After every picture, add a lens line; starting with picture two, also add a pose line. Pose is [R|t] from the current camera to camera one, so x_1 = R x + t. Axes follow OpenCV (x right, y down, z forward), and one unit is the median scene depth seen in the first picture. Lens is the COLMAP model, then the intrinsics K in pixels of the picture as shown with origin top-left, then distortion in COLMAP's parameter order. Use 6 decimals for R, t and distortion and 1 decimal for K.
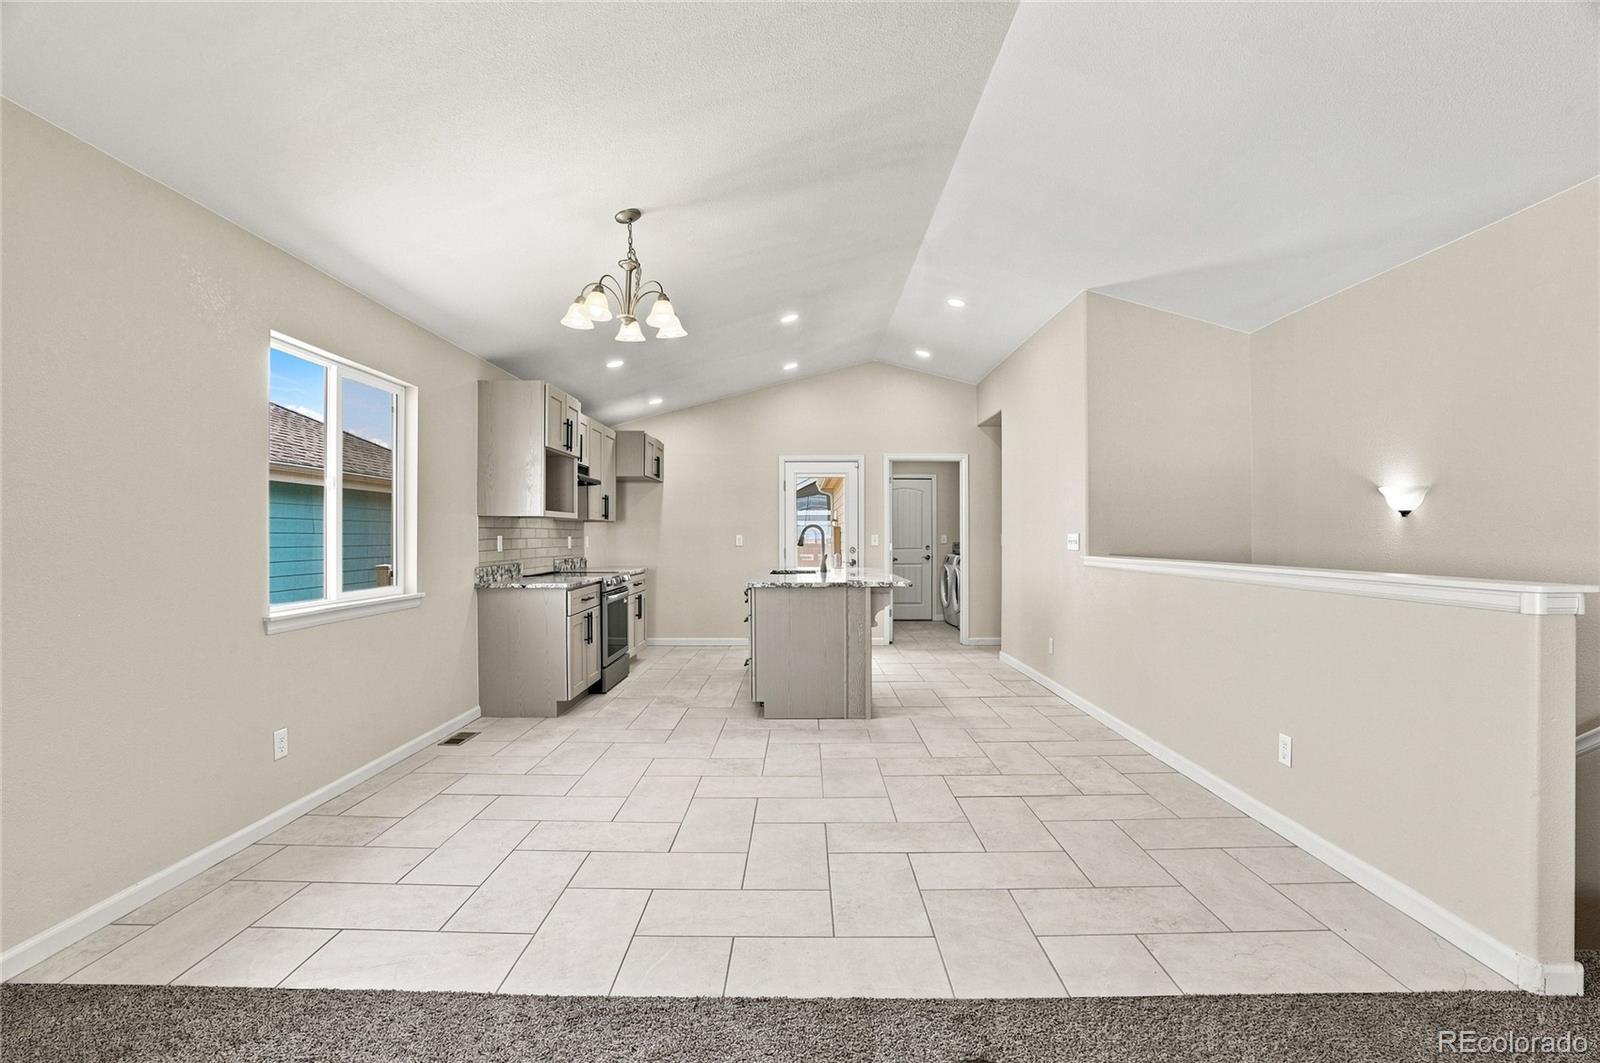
lens RADIAL K [[747.0, 0, 804.6], [0, 747.0, 533.7], [0, 0, 1]] dist [-0.007910, 0.003399]
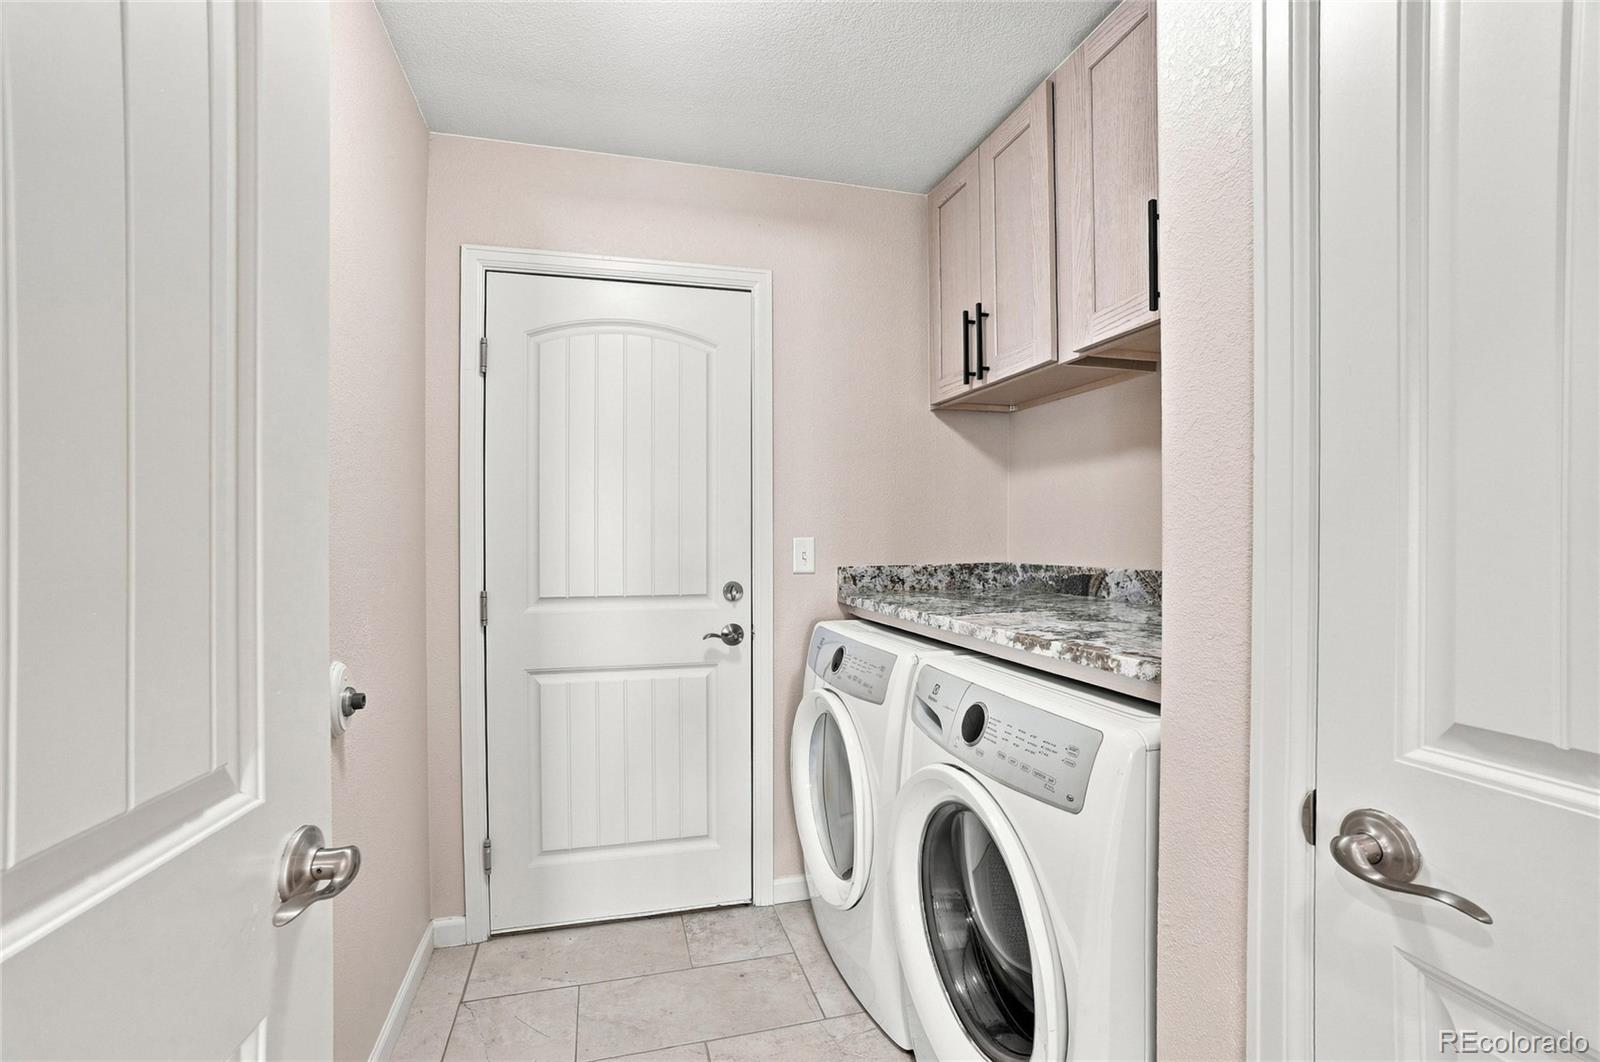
lens RADIAL K [[747.0, 0, 794.0], [0, 747.0, 539.8], [0, 0, 1]] dist [-0.007910, 0.003399]
pose [[0.962569, 0.007742, 0.270927, 0.189929], [-0.009705, 0.999935, 0.005908, 0.001766], [-0.270864, -0.008316, 0.962582, 1.221935]]
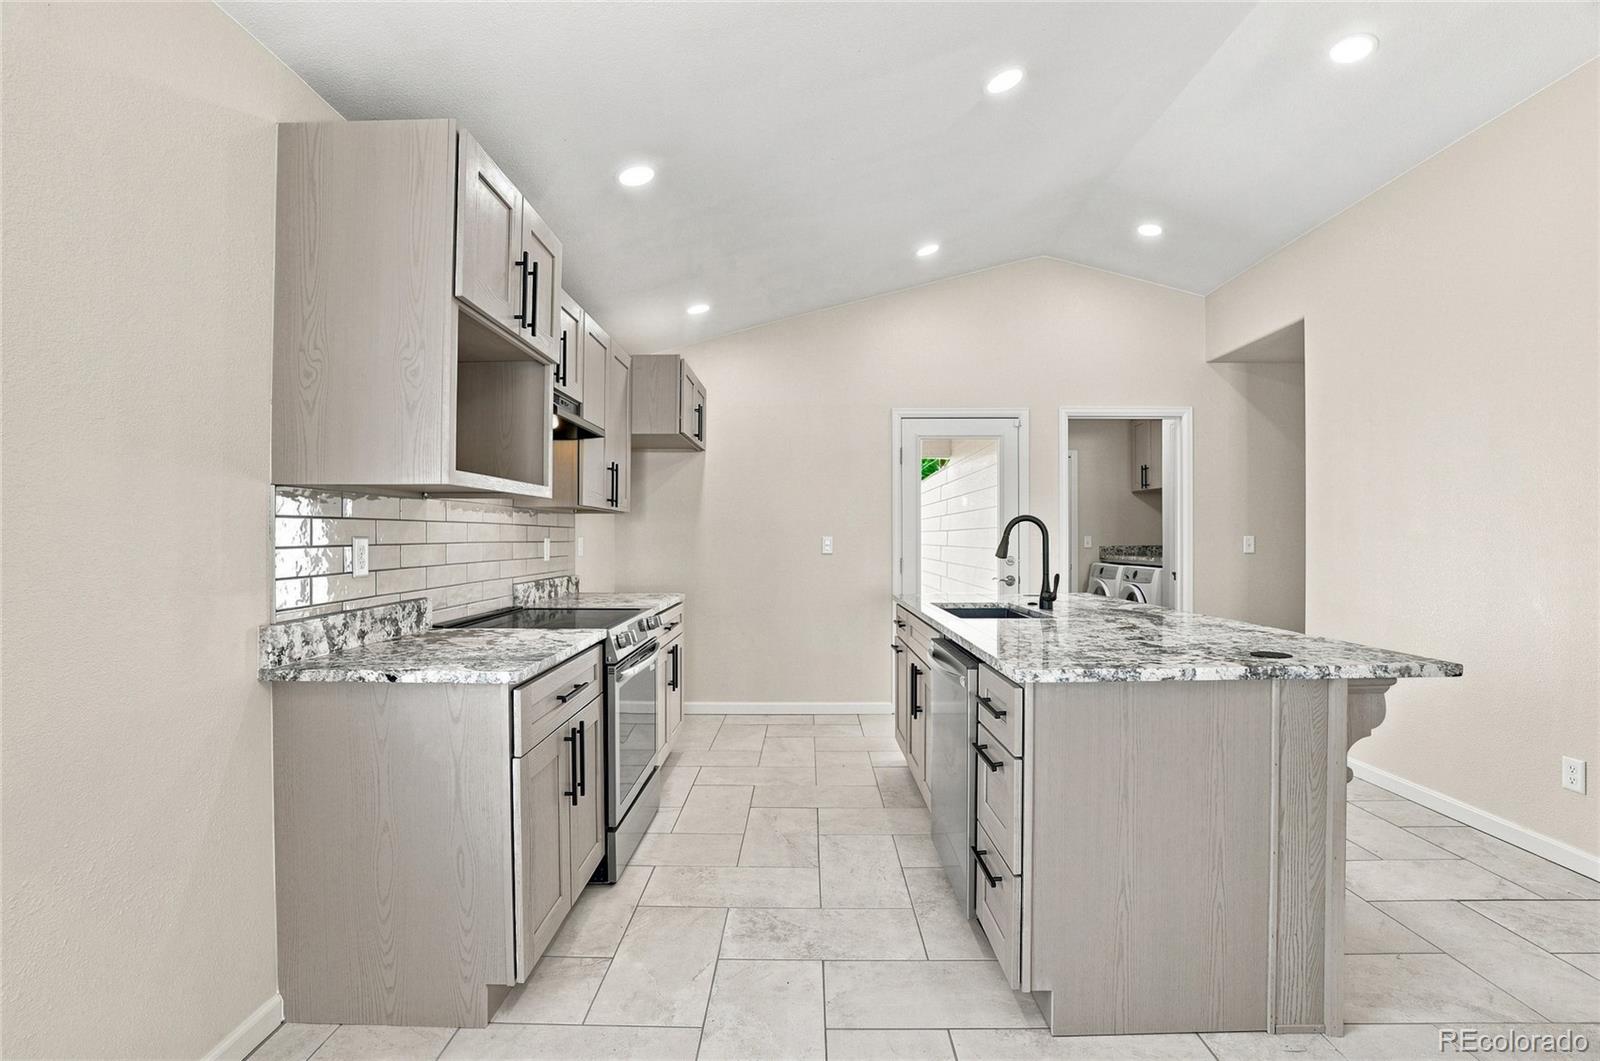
lens RADIAL K [[746.9, 0, 807.2], [0, 746.9, 535.0], [0, 0, 1]] dist [-0.009592, -0.000856]
pose [[0.999999, 0.001478, 0.000516, -0.125532], [-0.001477, 0.999999, -0.000706, 0.001108], [-0.000517, 0.000705, 1.000000, 0.457212]]
